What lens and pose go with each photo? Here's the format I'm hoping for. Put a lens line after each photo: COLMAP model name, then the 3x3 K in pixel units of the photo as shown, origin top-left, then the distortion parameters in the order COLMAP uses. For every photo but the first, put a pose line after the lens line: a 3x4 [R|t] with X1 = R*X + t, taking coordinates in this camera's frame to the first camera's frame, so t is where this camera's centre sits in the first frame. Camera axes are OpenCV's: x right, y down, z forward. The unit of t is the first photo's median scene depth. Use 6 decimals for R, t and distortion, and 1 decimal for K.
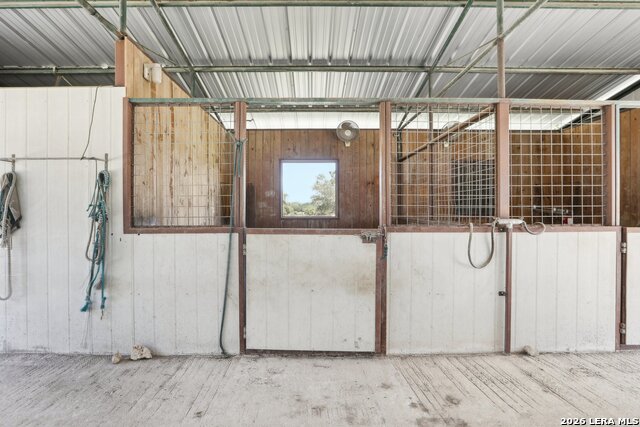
lens RADIAL K [[316.9, 0, 319.5], [0, 316.9, 230.6], [0, 0, 1]] dist [-0.002566, -0.000302]
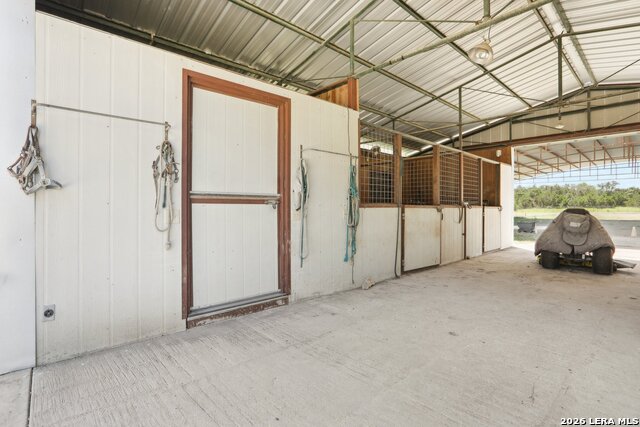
lens RADIAL K [[302.8, 0, 320.0], [0, 302.8, 213.5], [0, 0, 1]] dist [0.000168, 0.000034]
pose [[0.744345, -0.005688, 0.667771, -1.727239], [-0.011610, 0.999702, 0.021458, 0.011285], [-0.667694, -0.023725, 0.744058, 0.042085]]
